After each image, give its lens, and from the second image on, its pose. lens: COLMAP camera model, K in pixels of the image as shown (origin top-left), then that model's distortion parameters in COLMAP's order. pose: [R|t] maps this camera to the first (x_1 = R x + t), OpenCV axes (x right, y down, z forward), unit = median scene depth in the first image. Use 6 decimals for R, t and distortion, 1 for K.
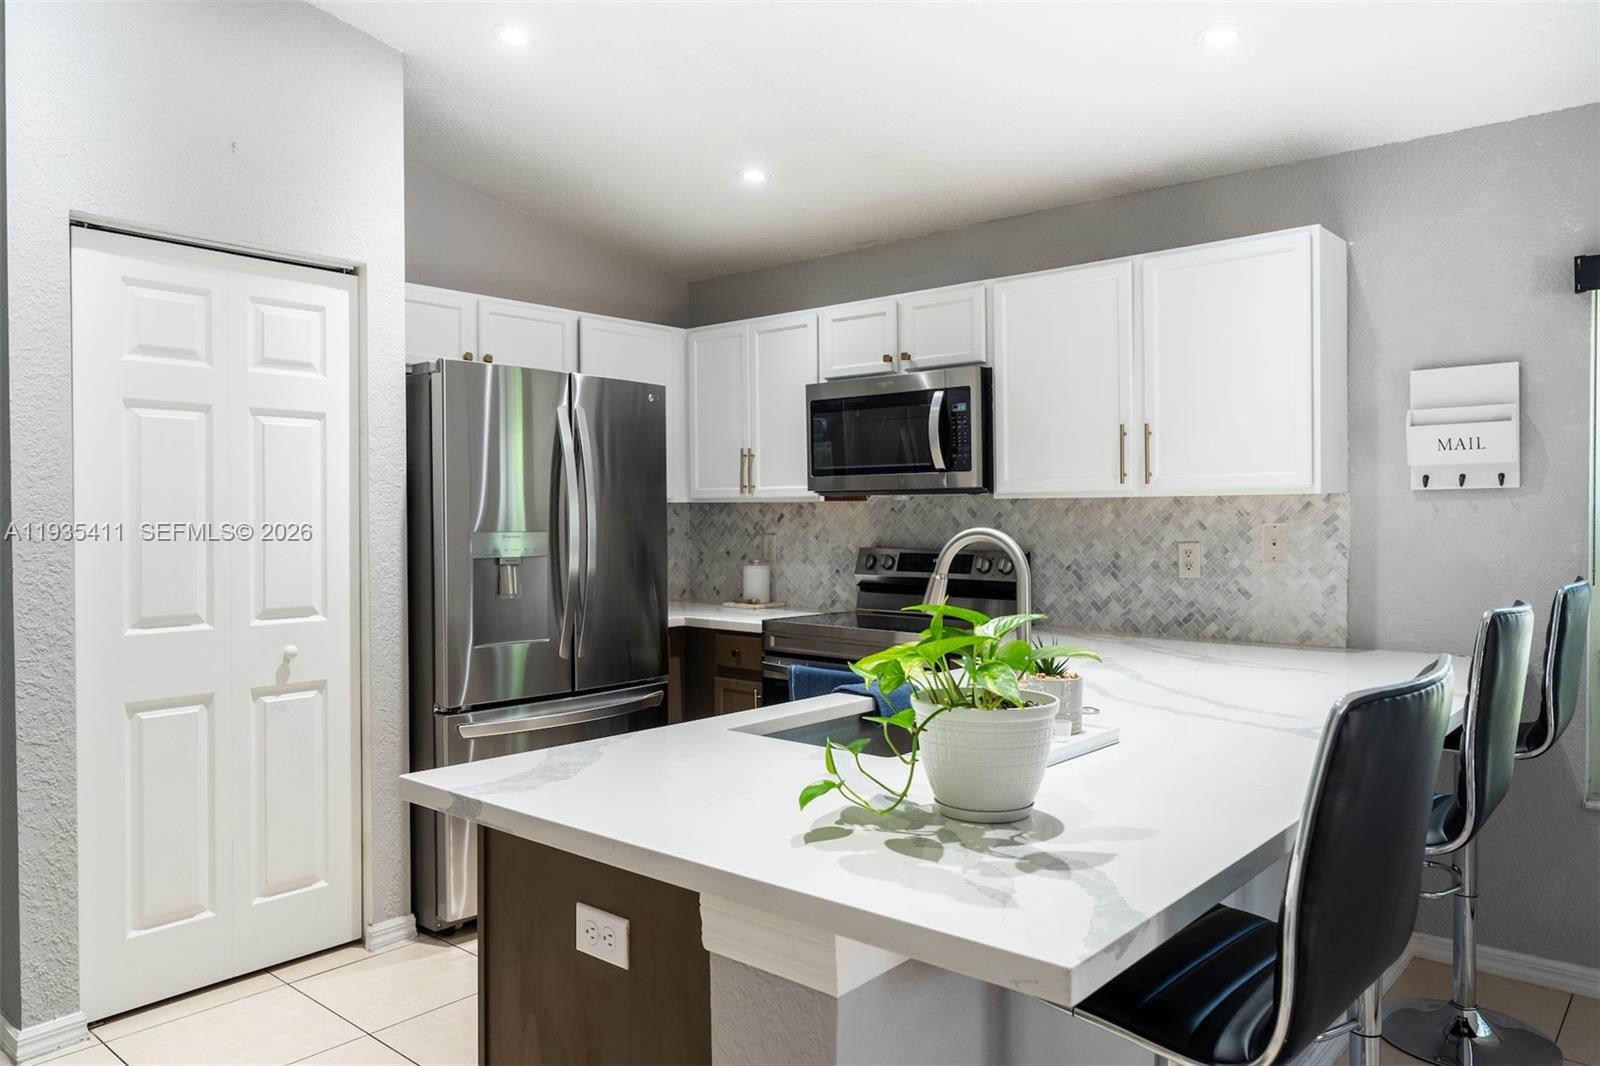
lens RADIAL K [[1091.4, 0, 800.0], [0, 1091.4, 533.0], [0, 0, 1]] dist [-0.000987, 0.000672]
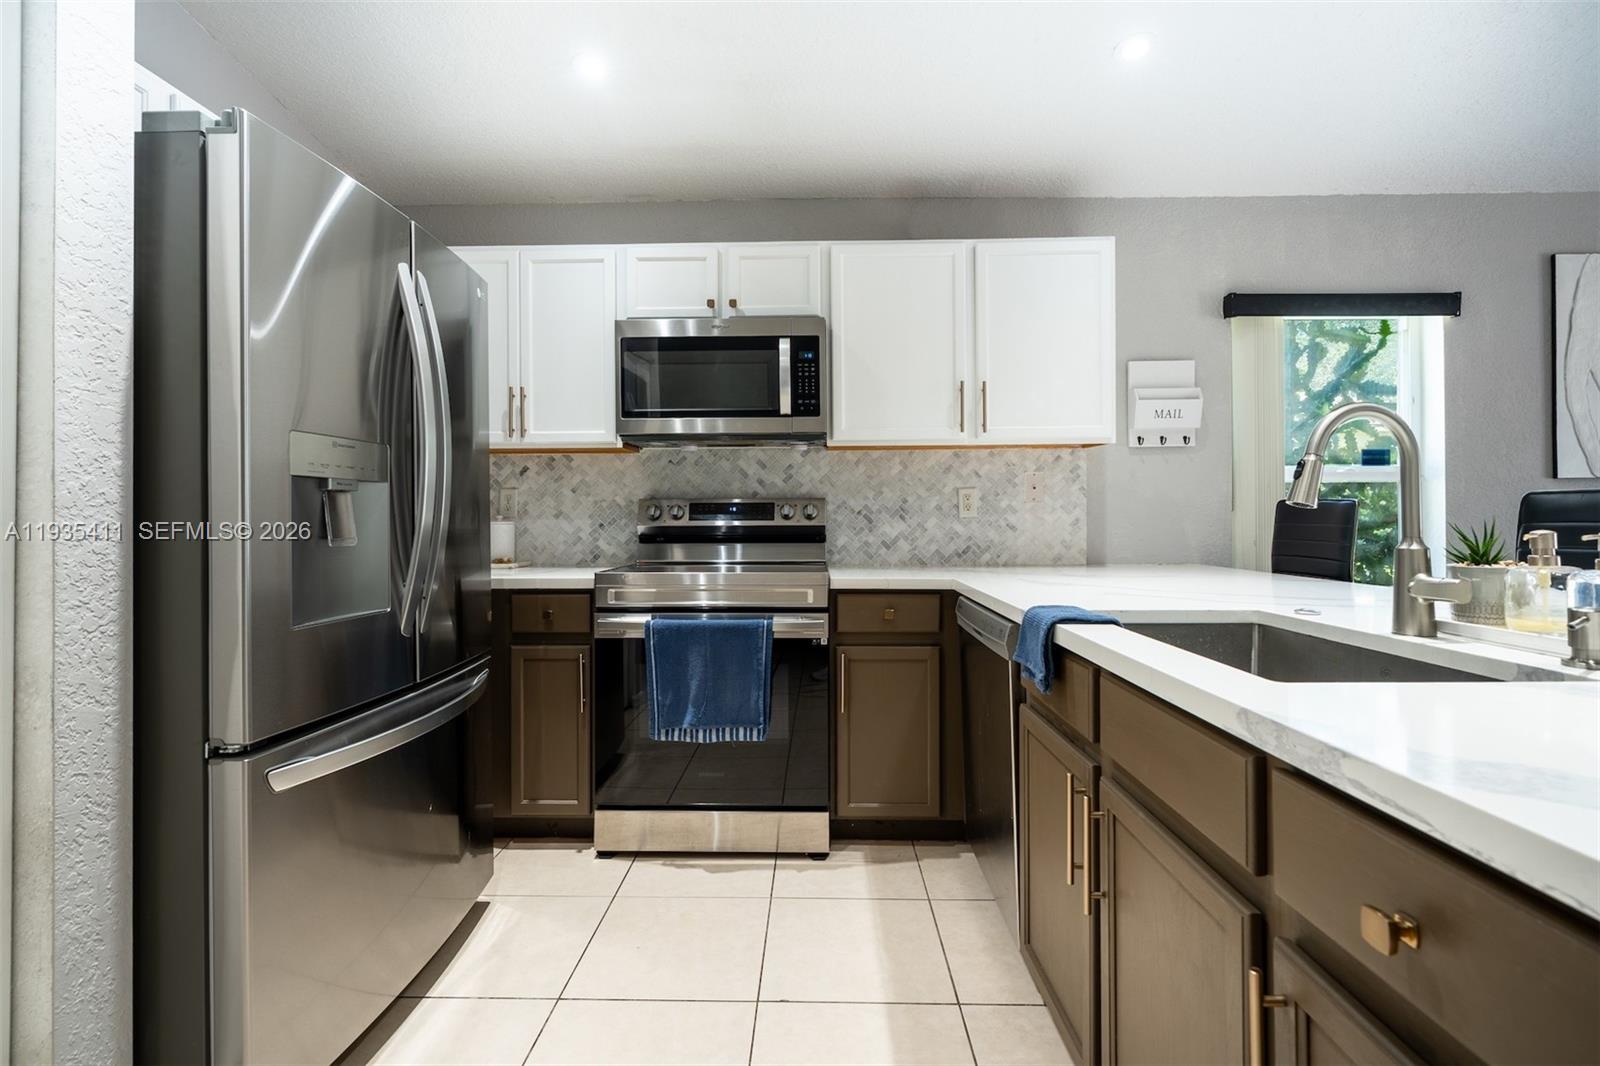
lens RADIAL K [[731.1, 0, 805.1], [0, 731.1, 508.6], [0, 0, 1]] dist [-0.002116, -0.000075]
pose [[0.770468, 0.005725, 0.637453, -0.316103], [0.013745, 0.999578, -0.025590, 0.051488], [-0.637330, 0.028478, 0.770064, 0.496951]]
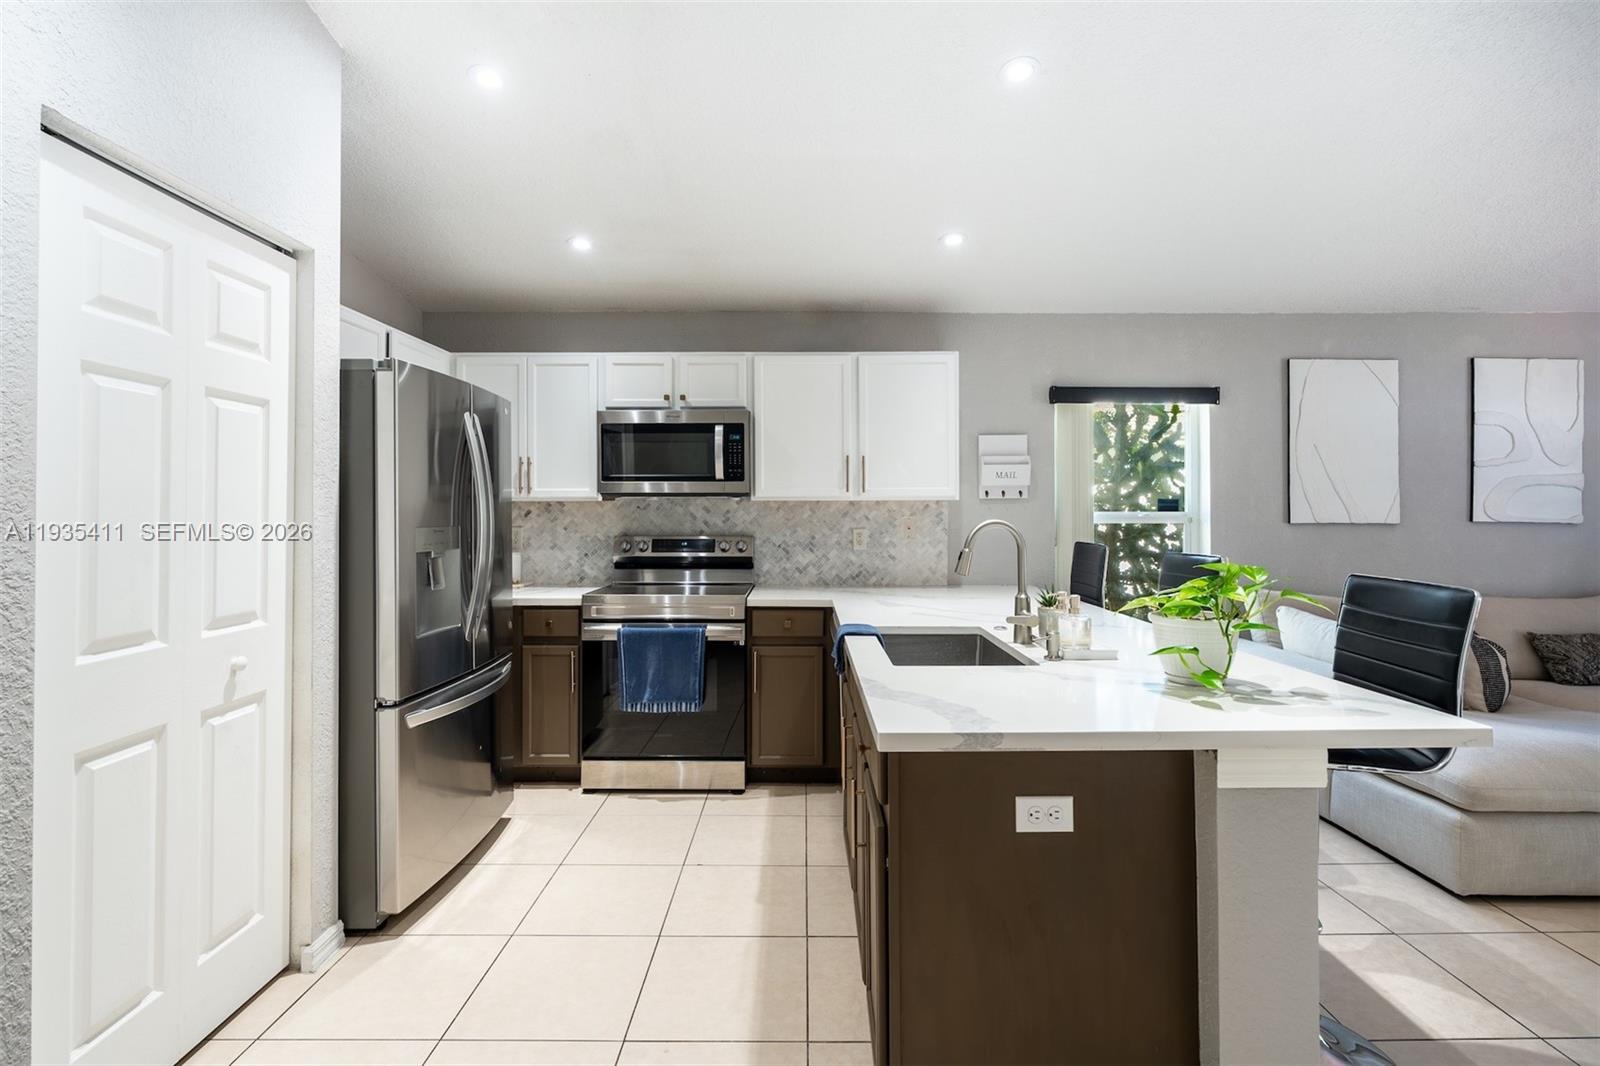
lens RADIAL K [[742.2, 0, 802.5], [0, 742.2, 504.0], [0, 0, 1]] dist [-0.000437, 0.000137]
pose [[0.759336, 0.008066, 0.650648, -0.451888], [0.009561, 0.999677, -0.023551, -0.002592], [-0.650628, 0.024104, 0.759014, 0.208229]]
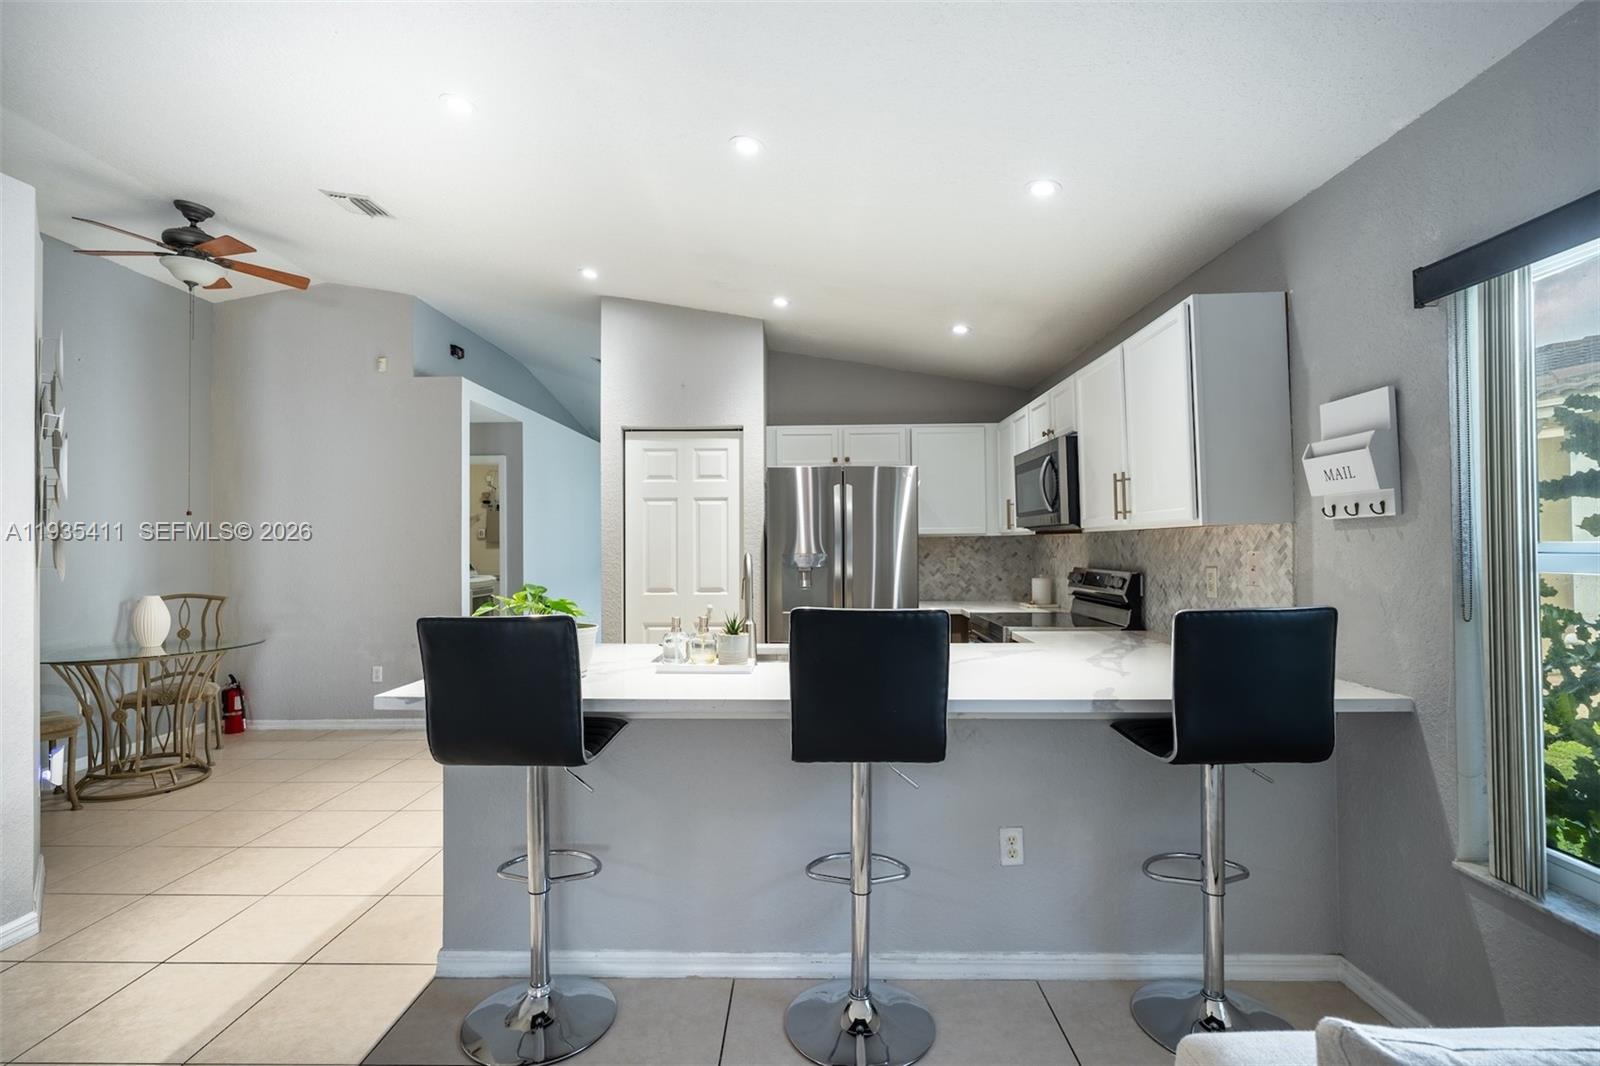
lens RADIAL K [[749.2, 0, 800.0], [0, 749.2, 533.0], [0, 0, 1]] dist [-0.009917, 0.000040]
pose [[0.642554, -0.013546, -0.766120, 0.705619], [-0.008551, 0.999655, -0.024847, -0.004449], [0.766192, 0.022517, 0.642217, 0.150363]]
